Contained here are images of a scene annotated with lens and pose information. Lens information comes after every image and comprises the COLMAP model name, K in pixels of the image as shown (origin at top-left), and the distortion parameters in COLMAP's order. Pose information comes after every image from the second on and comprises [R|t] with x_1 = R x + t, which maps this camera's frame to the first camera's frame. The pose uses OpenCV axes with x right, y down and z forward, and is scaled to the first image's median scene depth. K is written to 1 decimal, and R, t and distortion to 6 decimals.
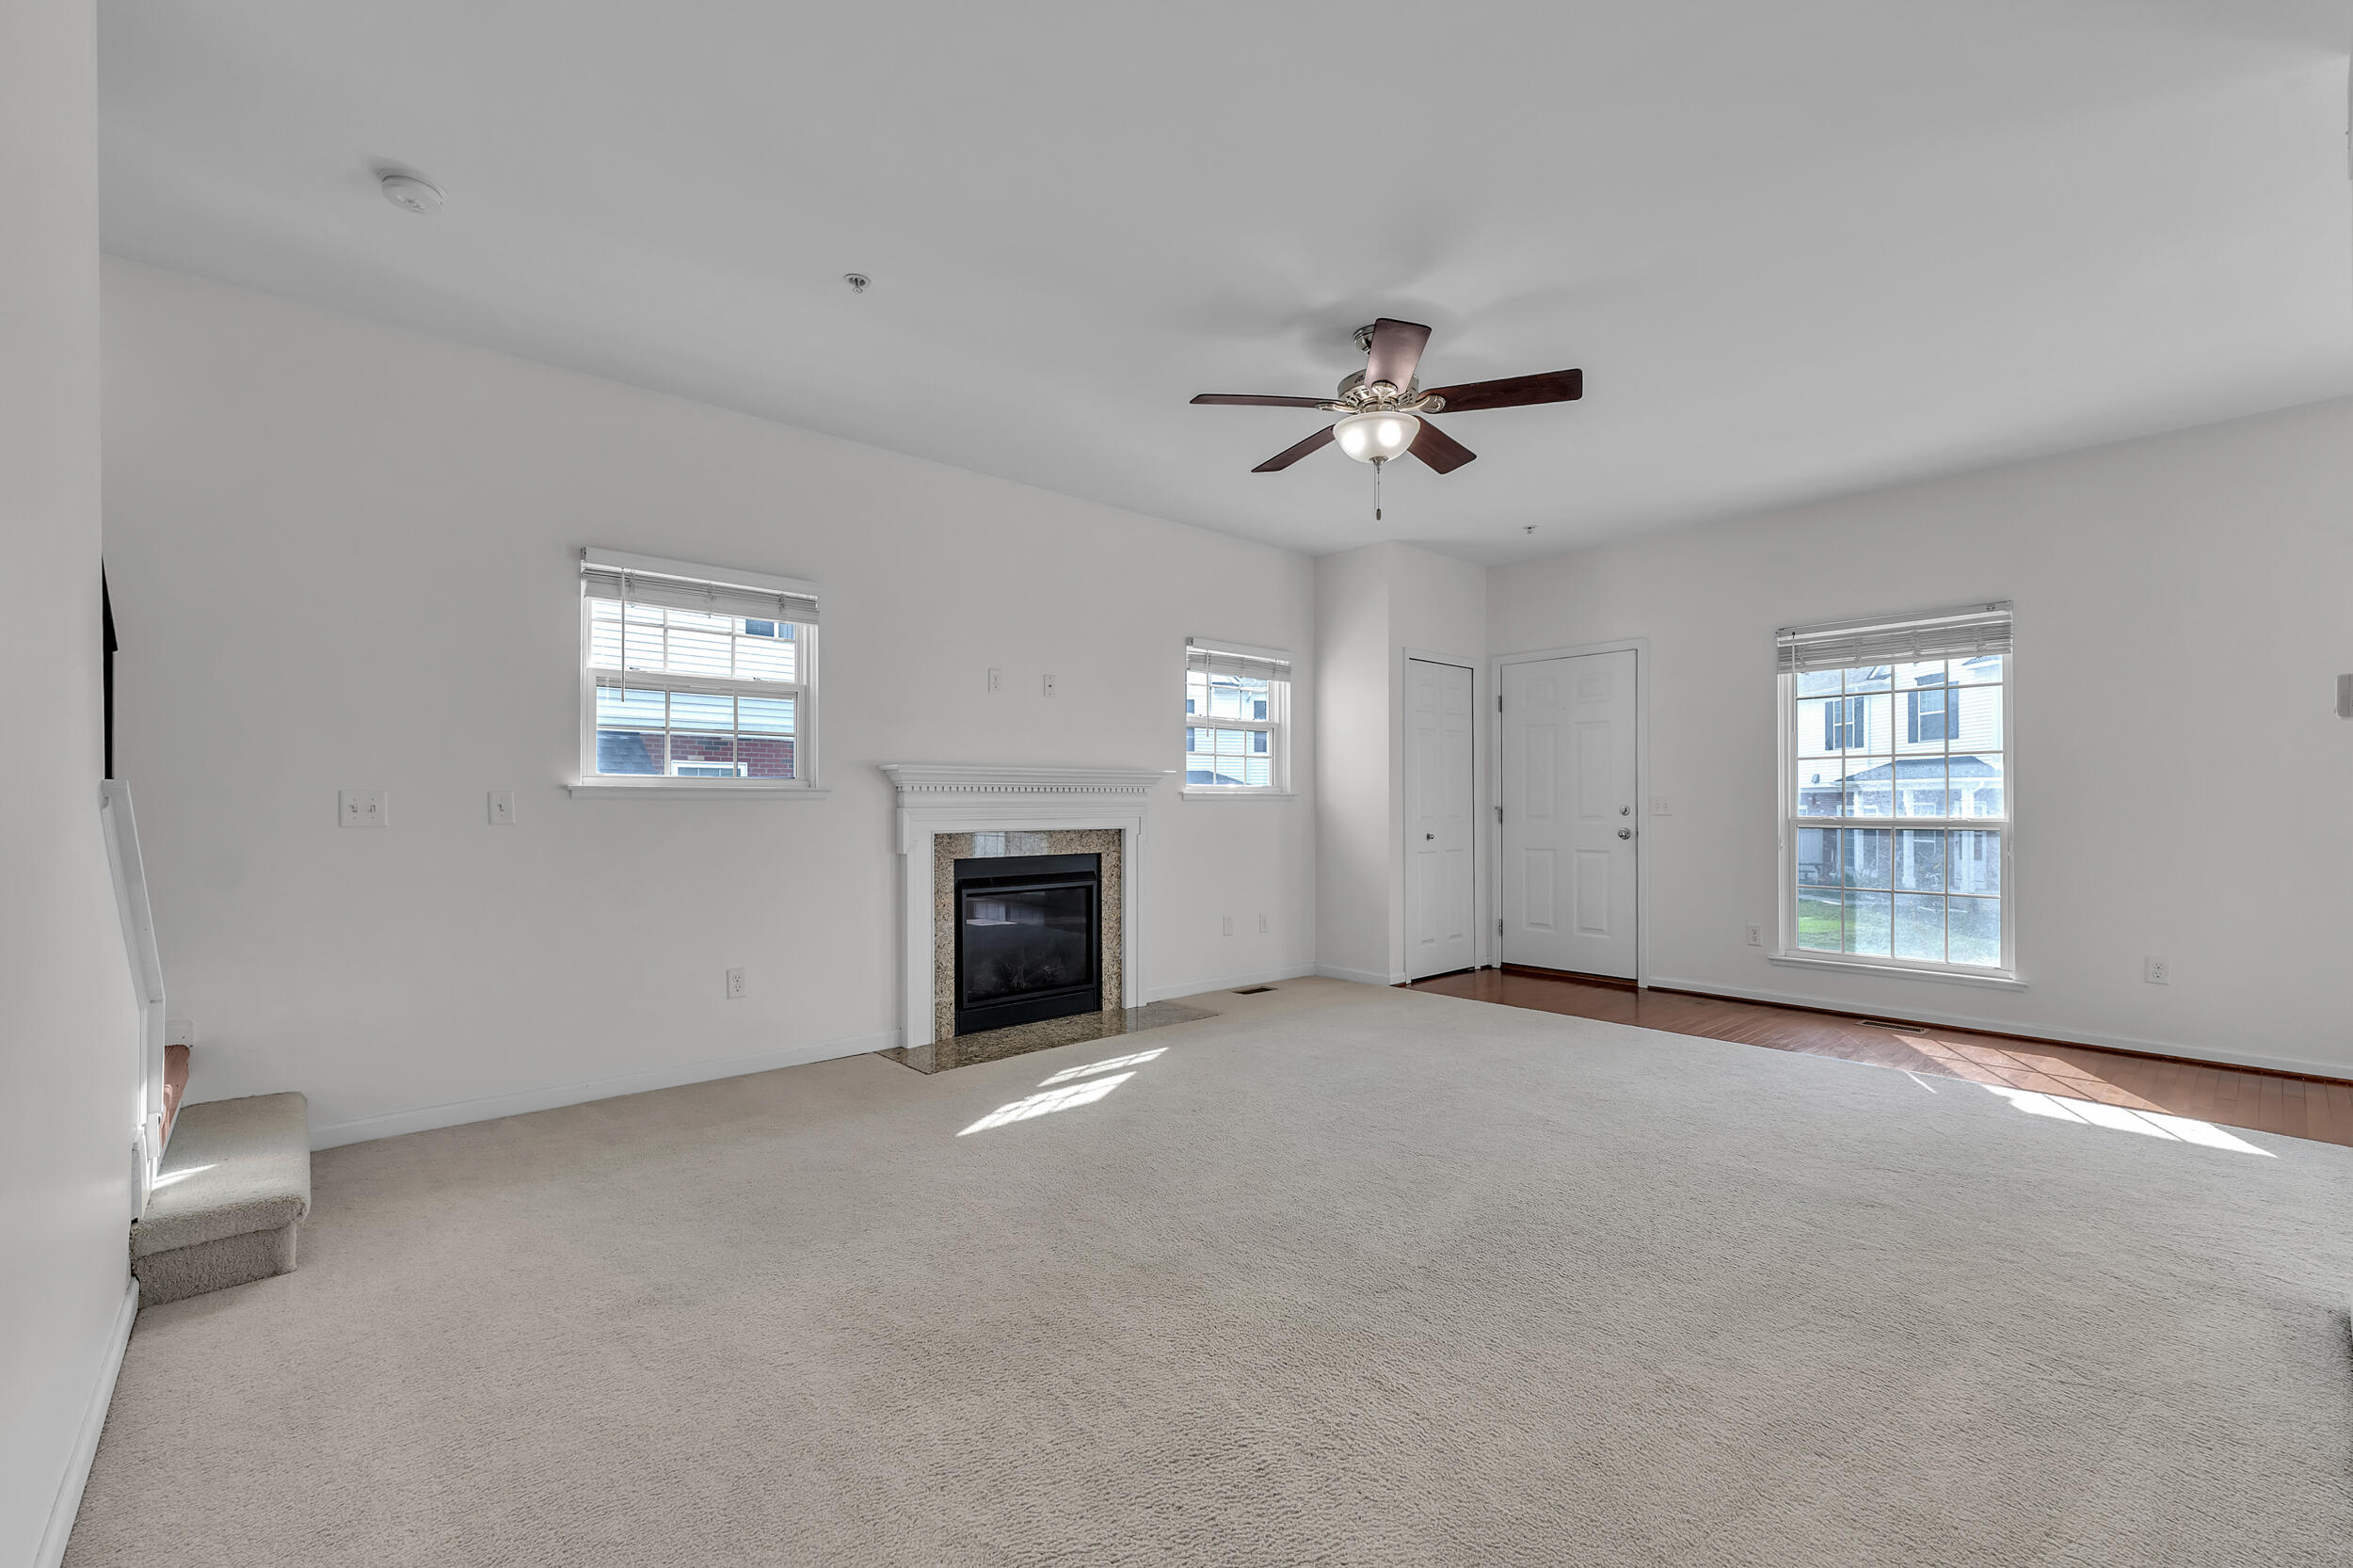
lens RADIAL K [[989.6, 0, 1156.2], [0, 989.6, 792.4], [0, 0, 1]] dist [0.005259, -0.000267]
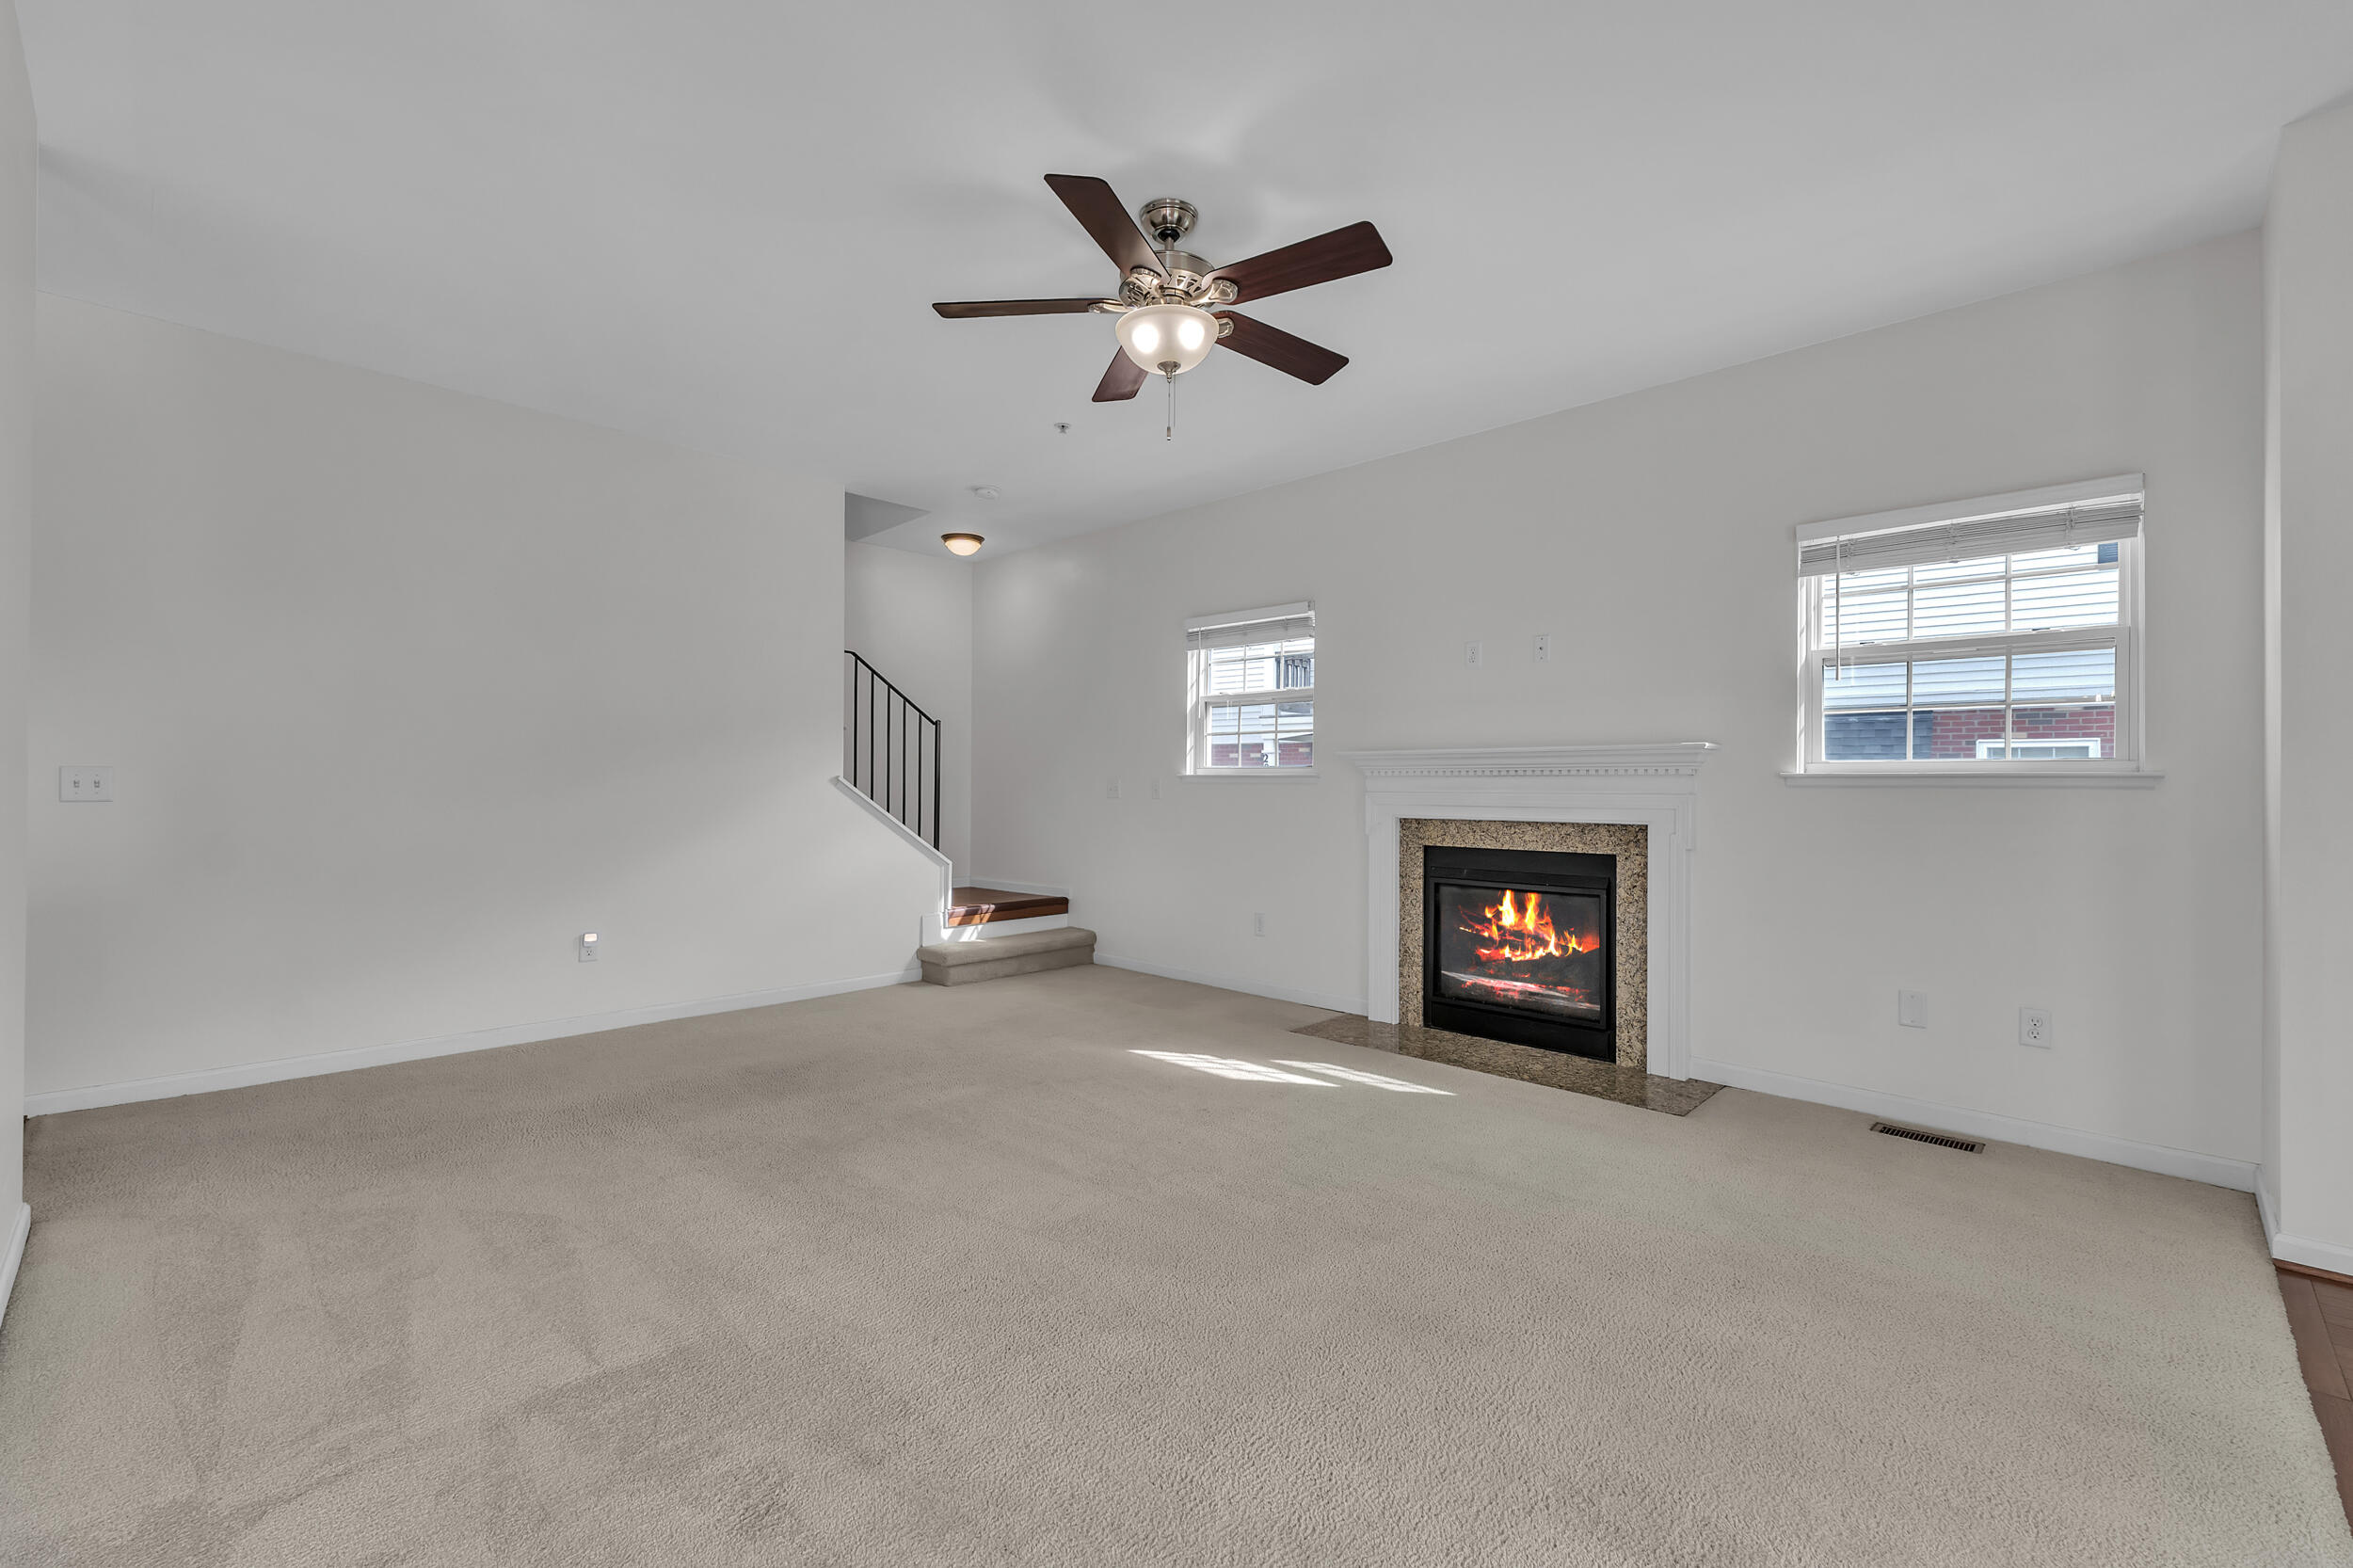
lens RADIAL K [[989.6, 0, 1177.1], [0, 989.6, 776.9], [0, 0, 1]] dist [0.005259, -0.000267]
pose [[0.093403, -0.008323, -0.995594, 0.659199], [0.004104, 0.999960, -0.007975, 0.005953], [0.995620, -0.003341, 0.093434, 0.587534]]
